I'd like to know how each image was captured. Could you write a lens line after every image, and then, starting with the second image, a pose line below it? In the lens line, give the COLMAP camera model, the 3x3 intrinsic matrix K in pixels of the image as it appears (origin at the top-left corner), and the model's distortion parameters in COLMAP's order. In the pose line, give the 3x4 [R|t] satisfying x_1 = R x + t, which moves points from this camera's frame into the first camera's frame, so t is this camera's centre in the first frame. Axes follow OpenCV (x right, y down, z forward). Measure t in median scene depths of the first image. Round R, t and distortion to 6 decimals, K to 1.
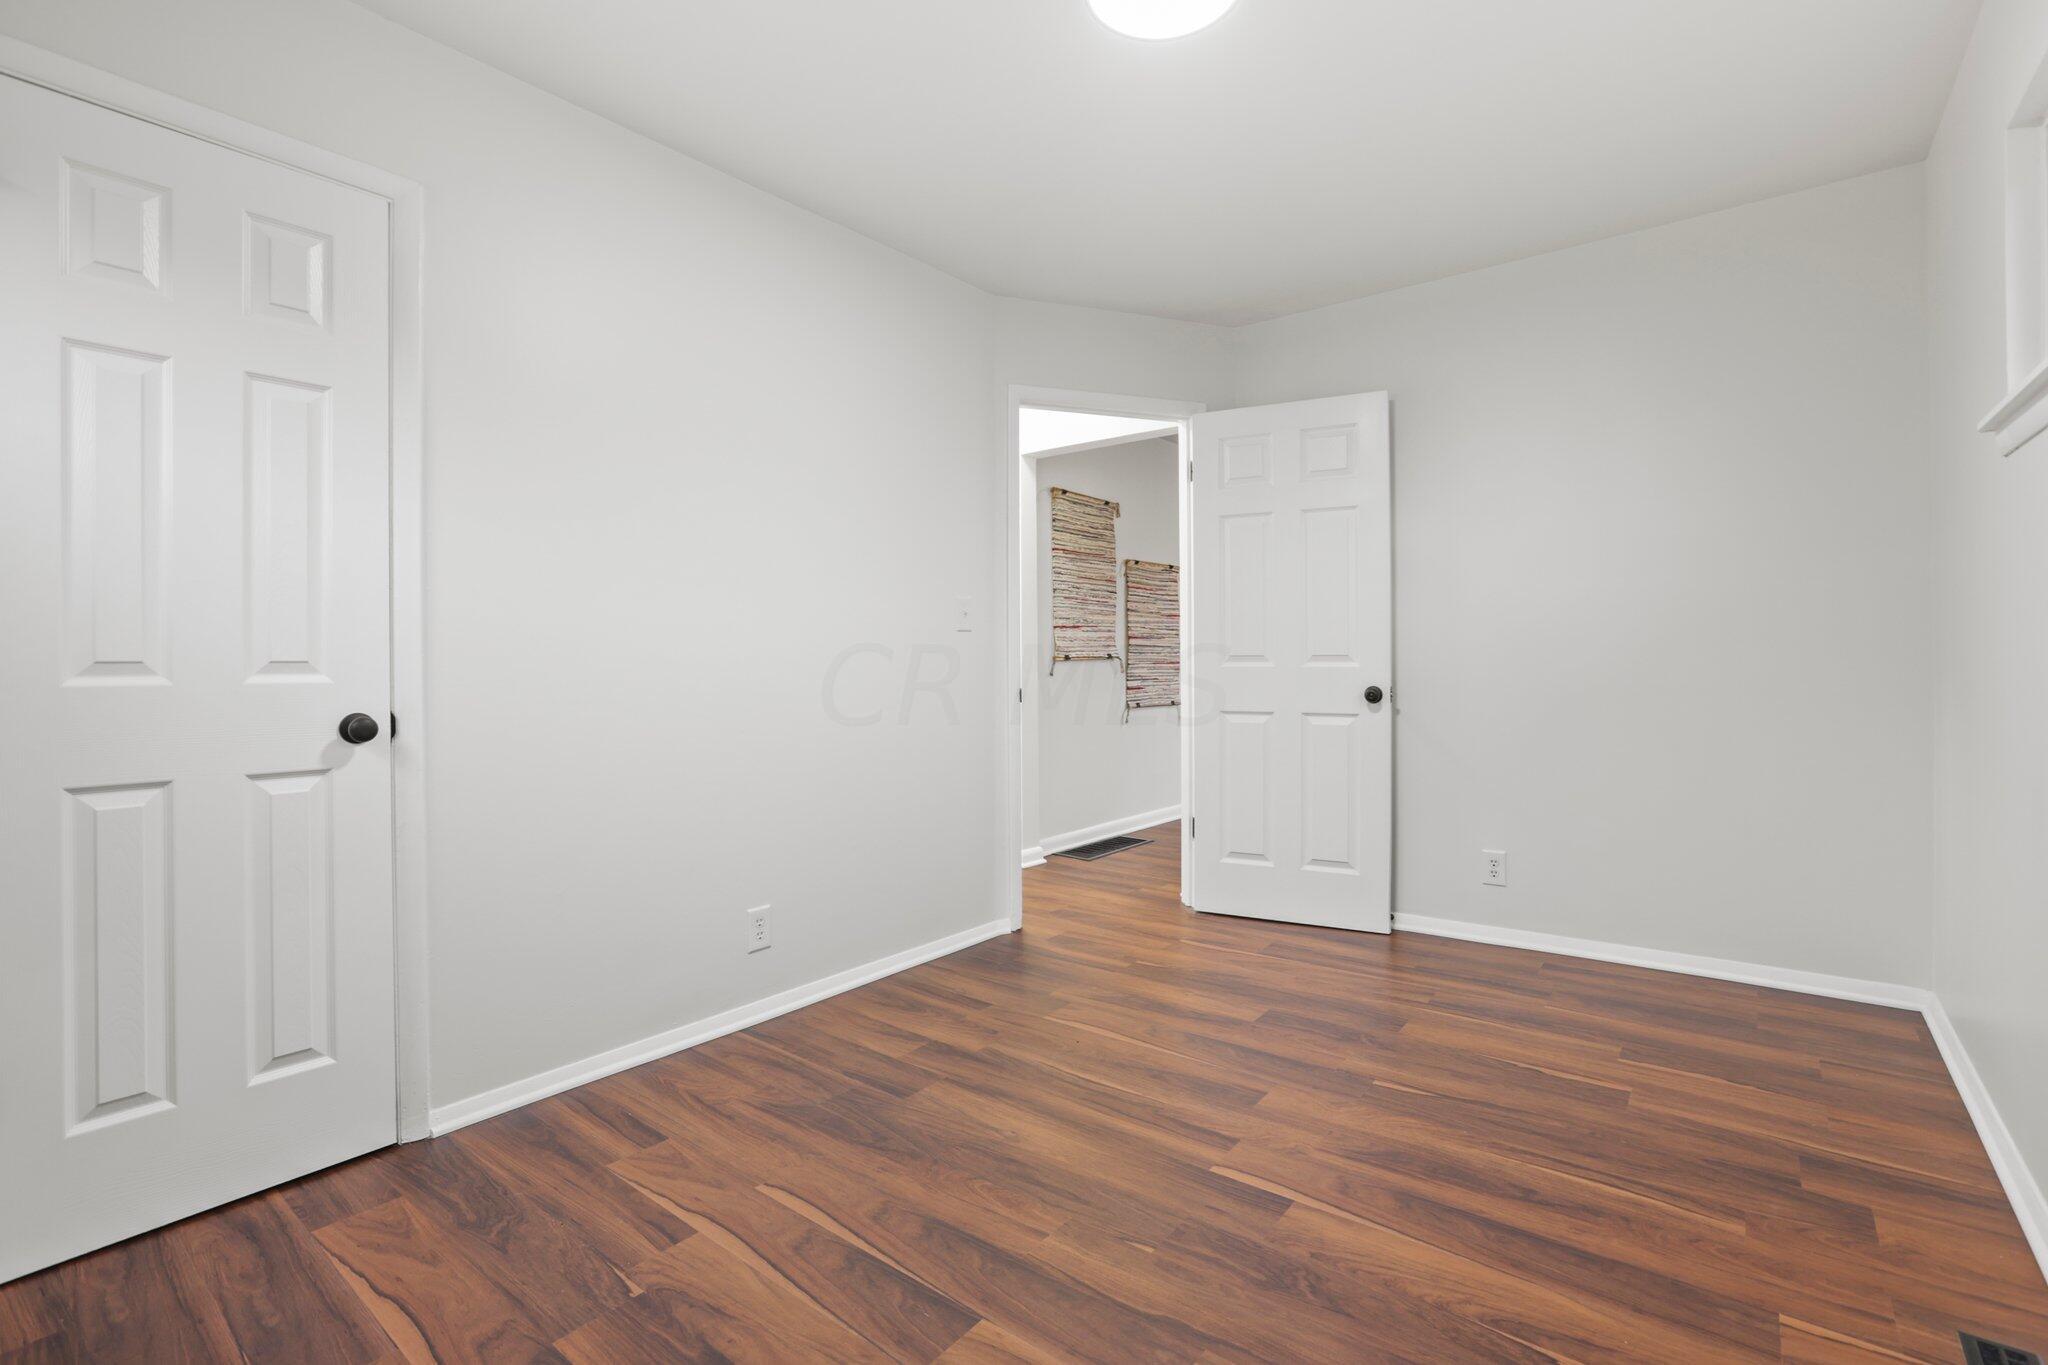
lens RADIAL K [[917.4, 0, 1014.8], [0, 917.4, 671.9], [0, 0, 1]] dist [-0.043493, 0.012296]
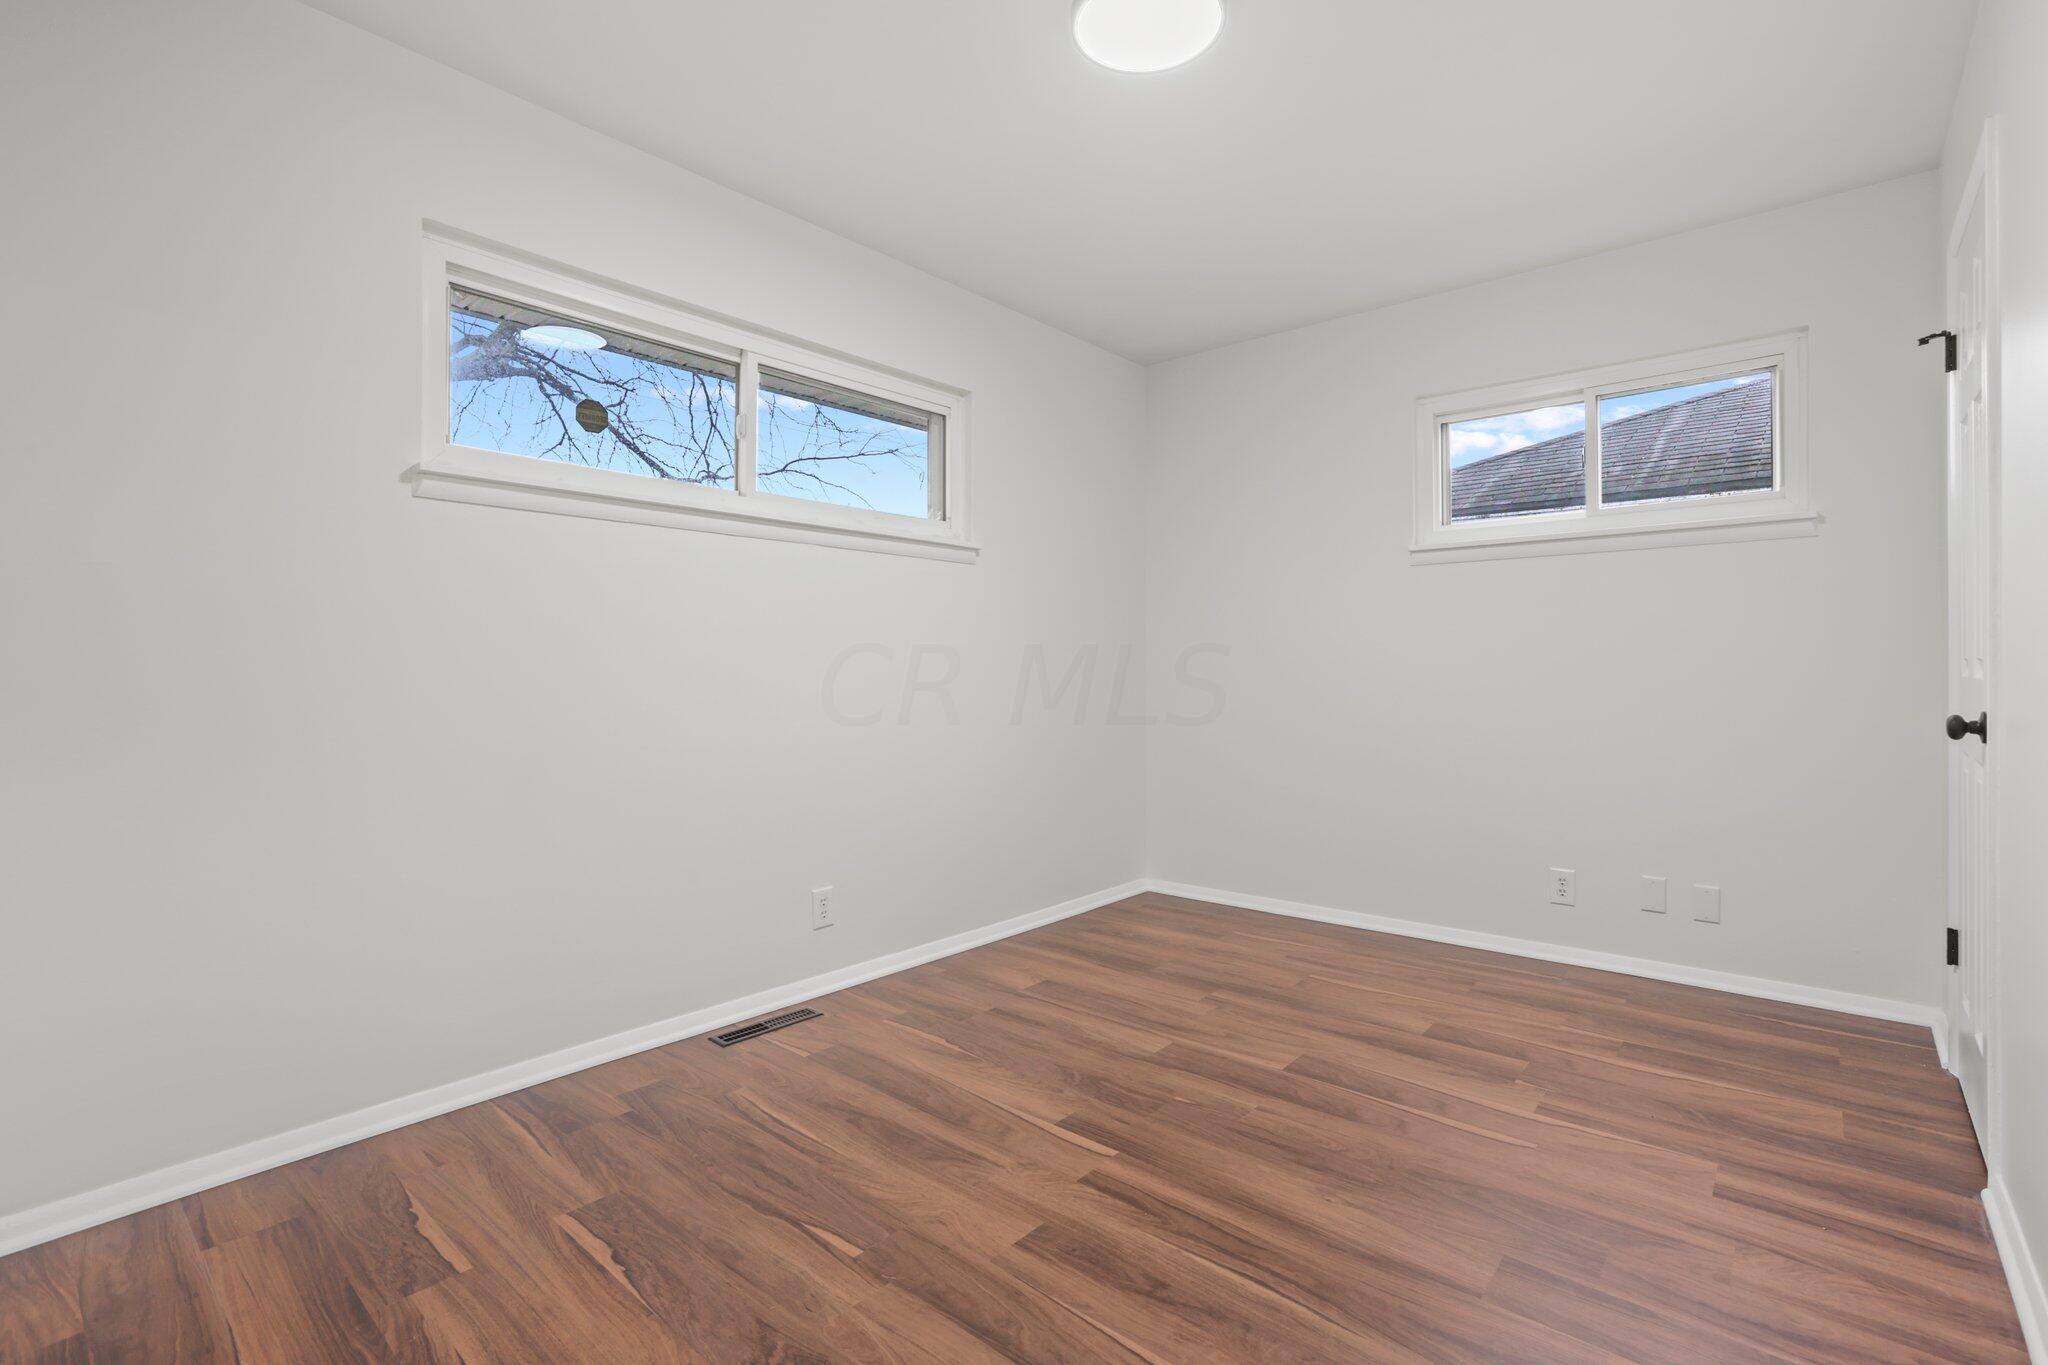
lens RADIAL K [[917.4, 0, 1014.8], [0, 917.4, 671.9], [0, 0, 1]] dist [-0.043493, 0.012296]
pose [[-0.998813, 0.013122, 0.046913, 0.276910], [0.014033, 0.999718, 0.019152, -0.030484], [-0.046649, 0.019787, -0.998715, 2.034622]]
